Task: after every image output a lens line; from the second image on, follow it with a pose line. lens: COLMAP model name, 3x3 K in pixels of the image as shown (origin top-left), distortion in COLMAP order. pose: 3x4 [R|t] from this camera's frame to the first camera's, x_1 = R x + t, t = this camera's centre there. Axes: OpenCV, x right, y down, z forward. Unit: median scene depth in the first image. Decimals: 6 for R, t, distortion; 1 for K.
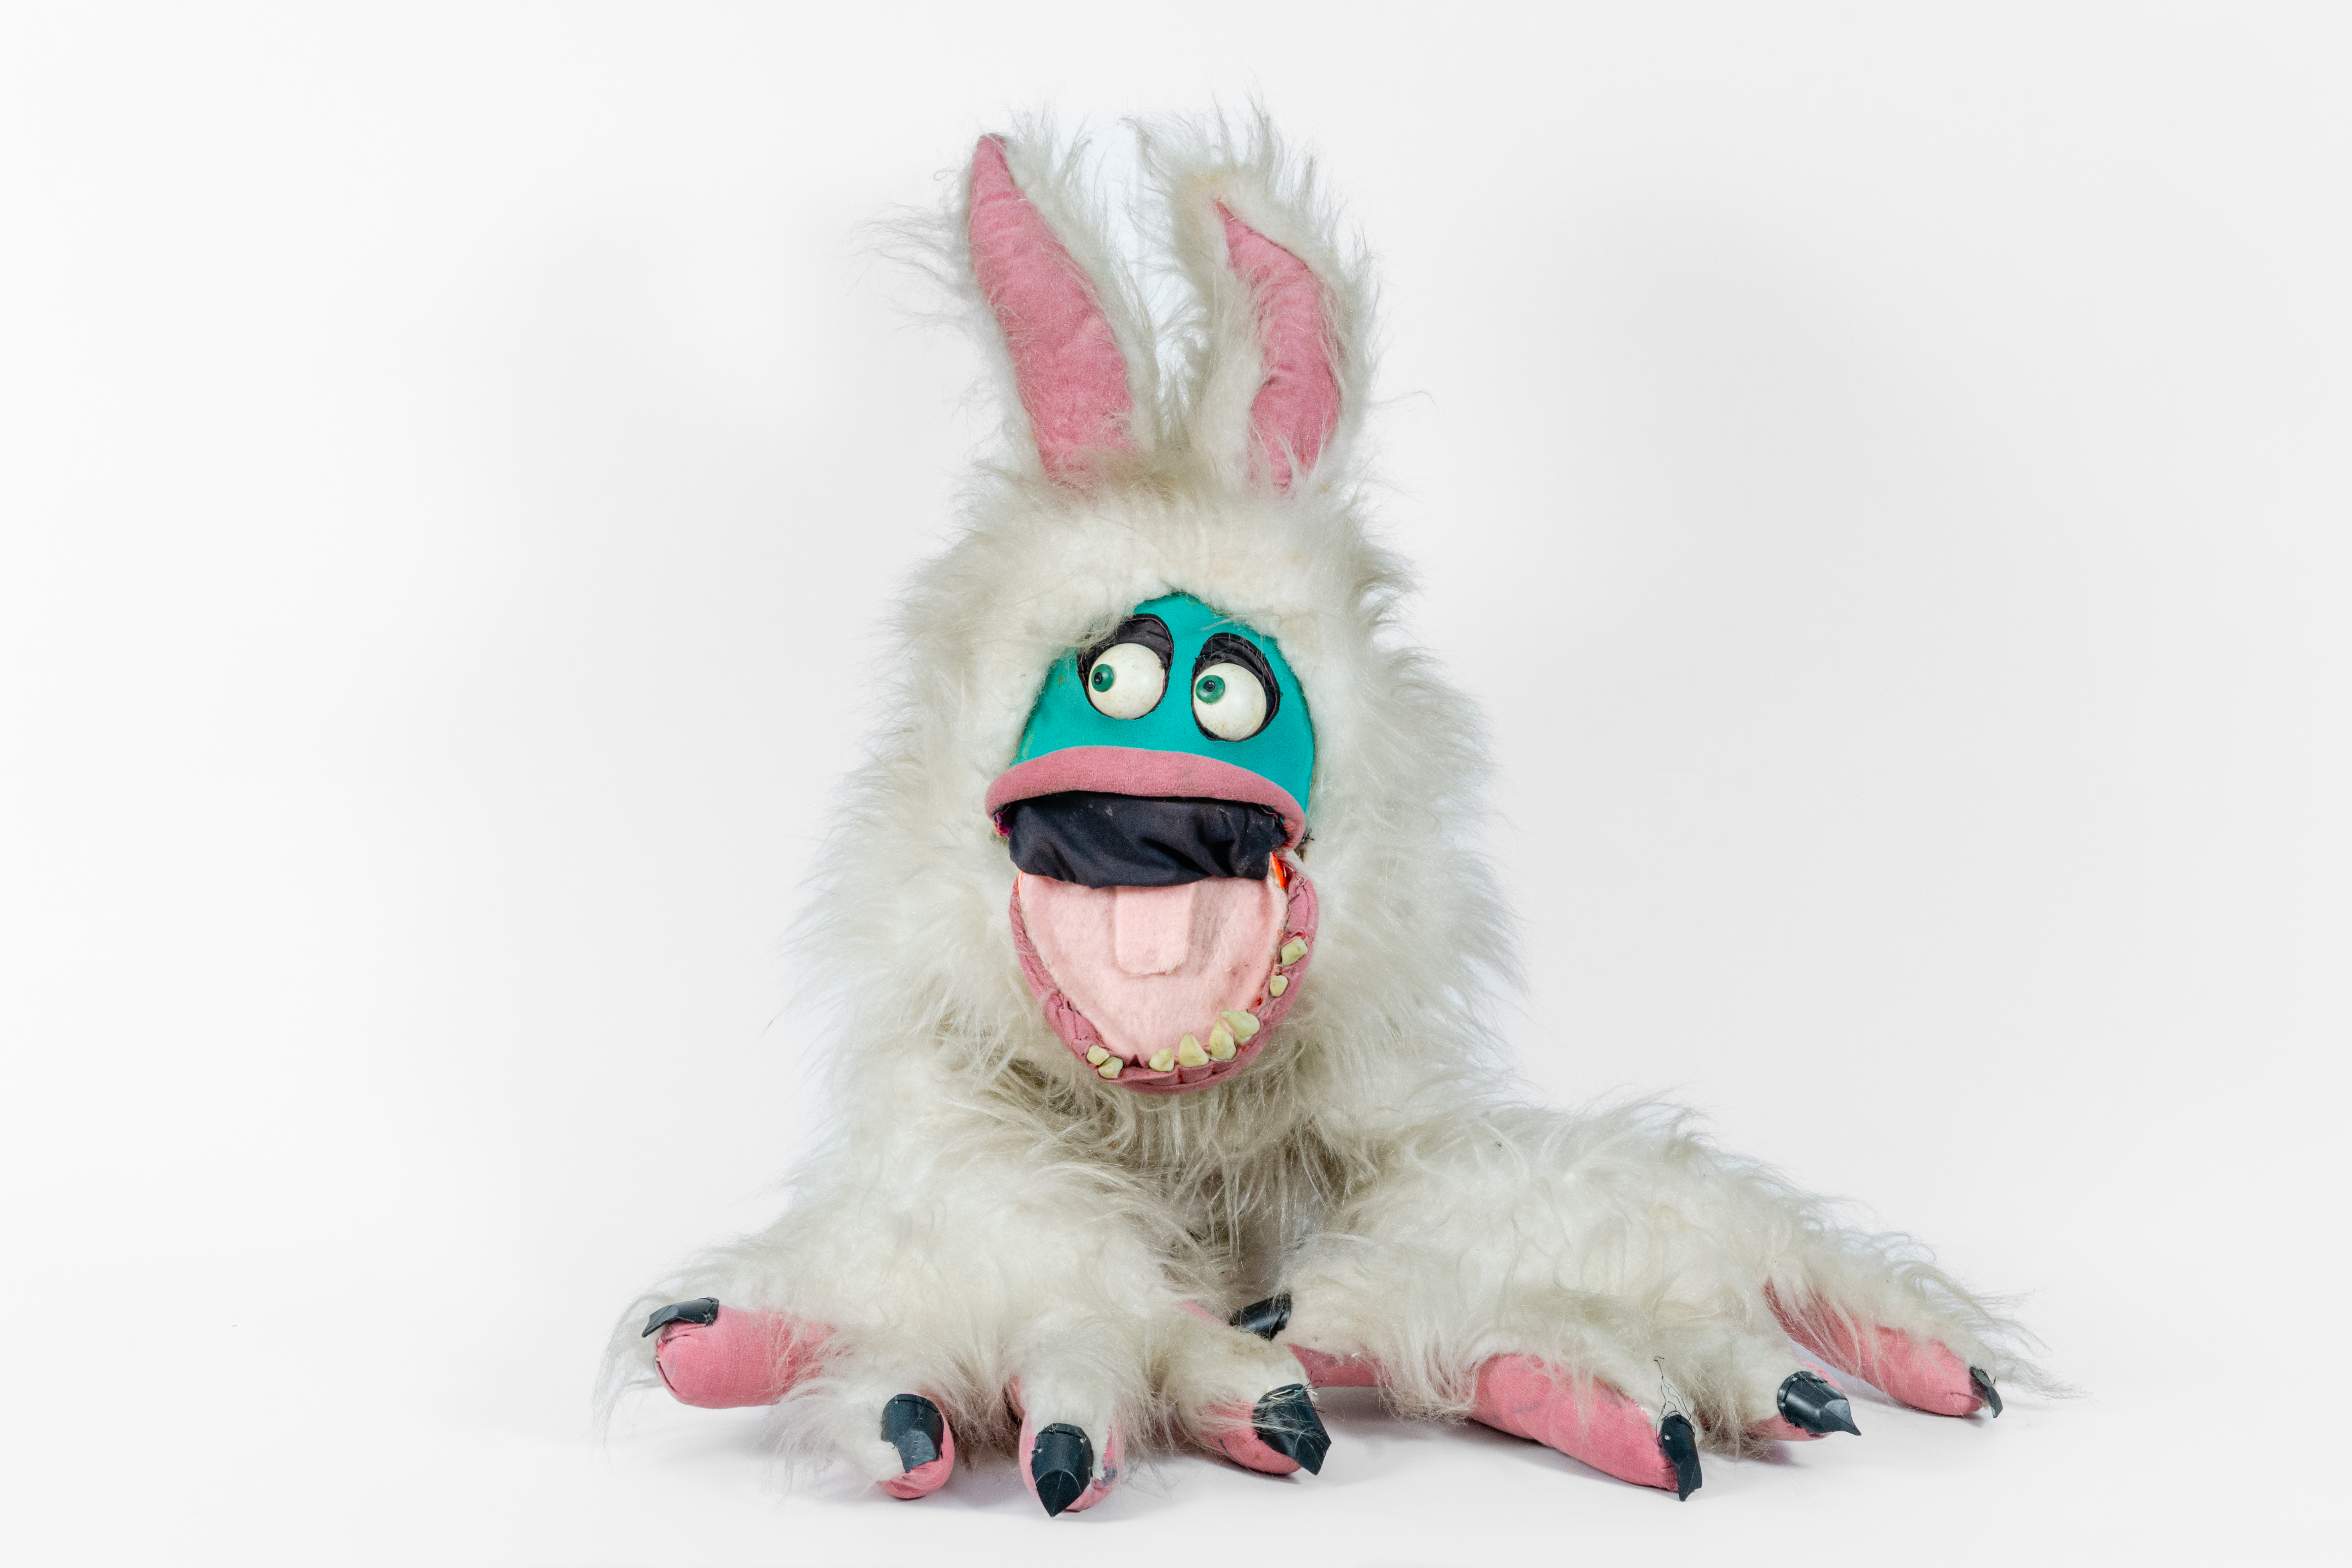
lens RADIAL K [[4348.1, 0, 1176.0], [0, 4348.1, 784.0], [0, 0, 1]] dist [-0.007838, 0.017838]
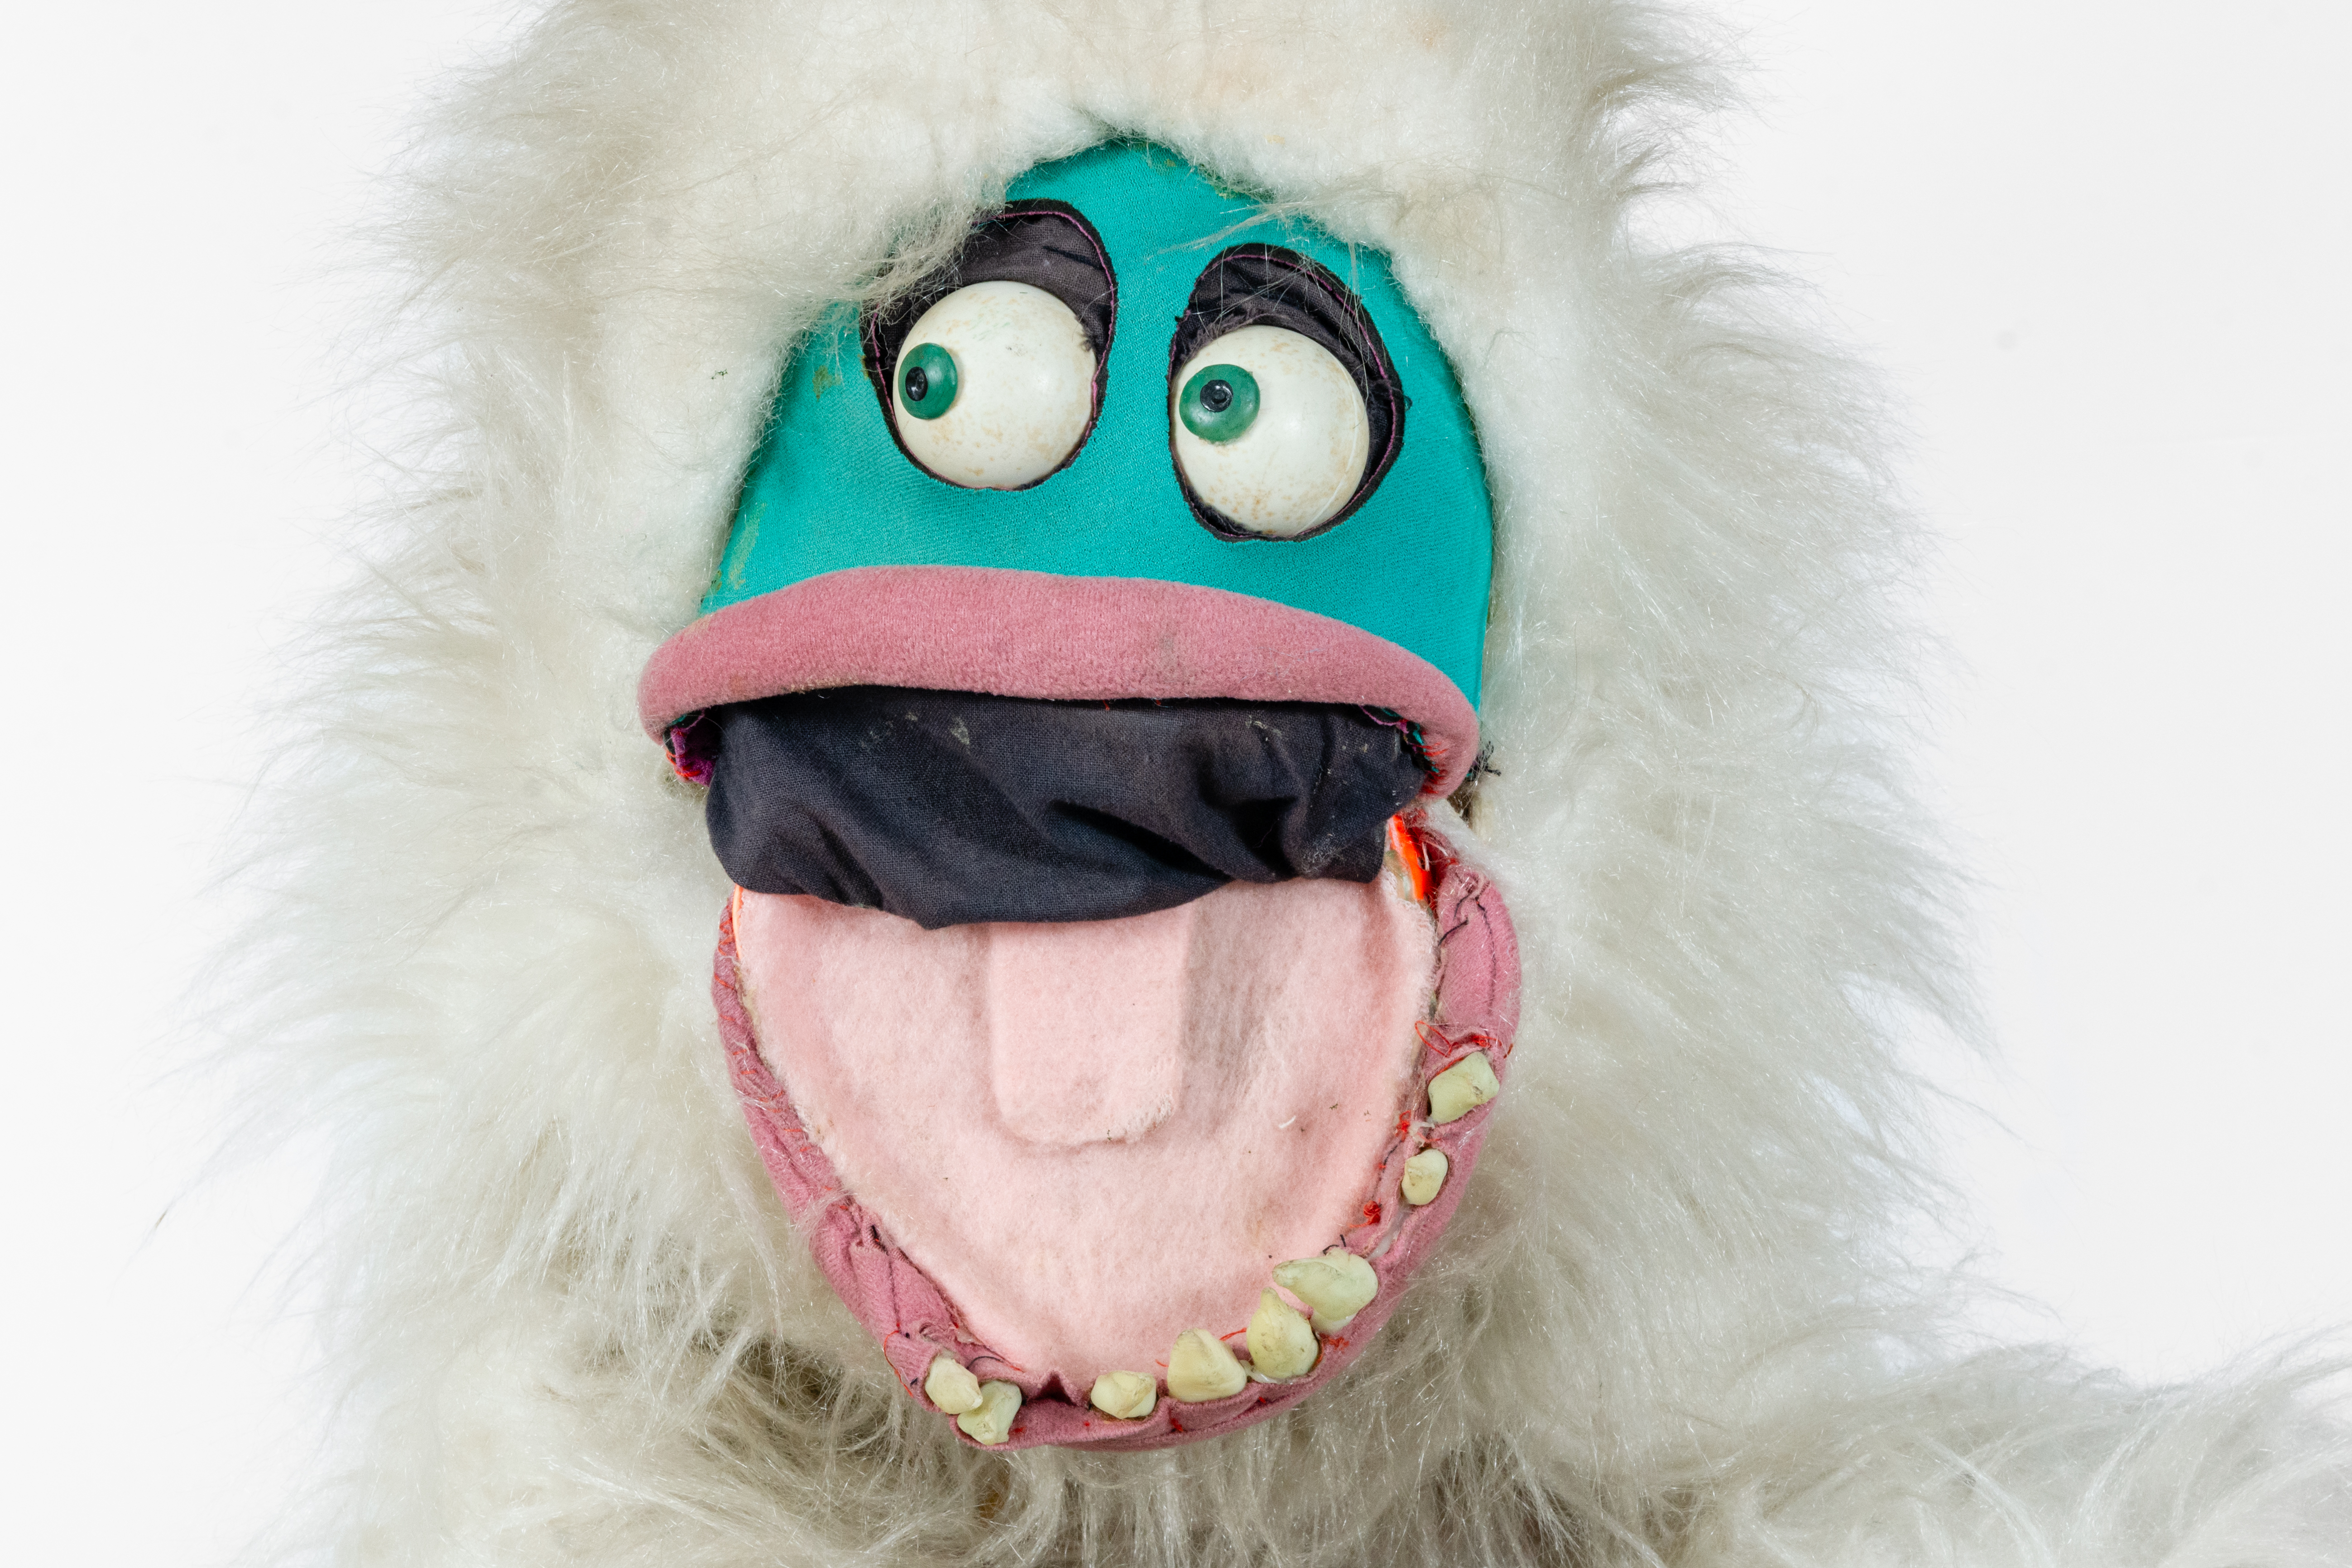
lens RADIAL K [[4917.1, 0, 1175.6], [0, 4917.1, 850.0], [0, 0, 1]] dist [-0.051127, -0.269334]
pose [[0.999417, -0.033875, 0.004303, 0.001047], [0.032979, 0.990205, 0.135674, -0.040515], [-0.008857, -0.135453, 0.990744, 0.572717]]
